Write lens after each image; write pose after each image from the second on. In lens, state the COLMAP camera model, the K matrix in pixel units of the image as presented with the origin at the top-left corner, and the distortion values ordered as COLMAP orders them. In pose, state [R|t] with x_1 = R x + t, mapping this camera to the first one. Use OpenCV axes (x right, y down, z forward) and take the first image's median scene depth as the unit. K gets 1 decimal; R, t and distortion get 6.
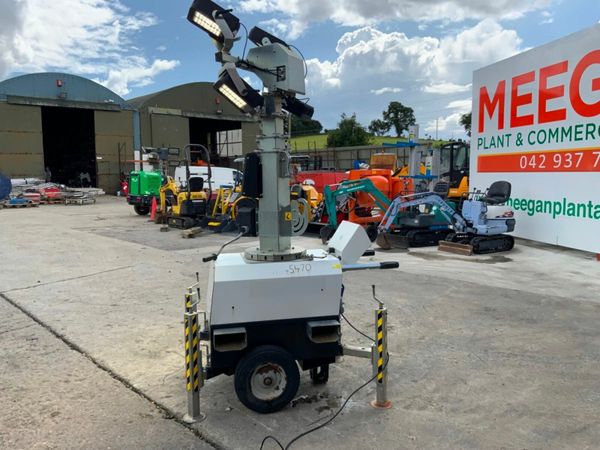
lens RADIAL K [[498.1, 0, 300.0], [0, 498.1, 225.0], [0, 0, 1]] dist [0.072015, -0.133545]
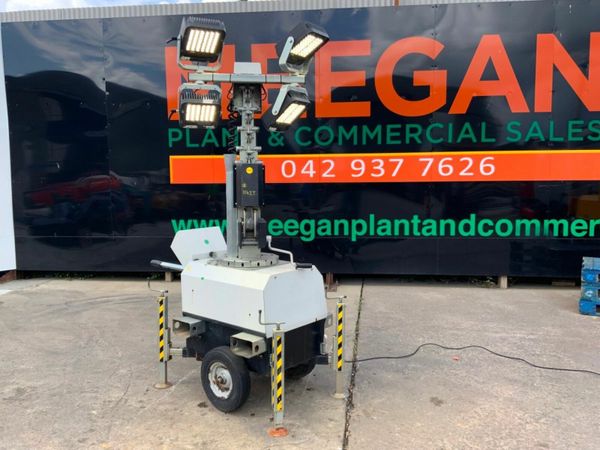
lens RADIAL K [[494.6, 0, 300.0], [0, 494.6, 225.0], [0, 0, 1]] dist [0.083905, -0.179851]
pose [[-0.618215, -0.059814, 0.783730, -0.847122], [0.089691, 0.985219, 0.145941, -0.144204], [-0.780875, 0.160516, -0.603713, 1.401561]]
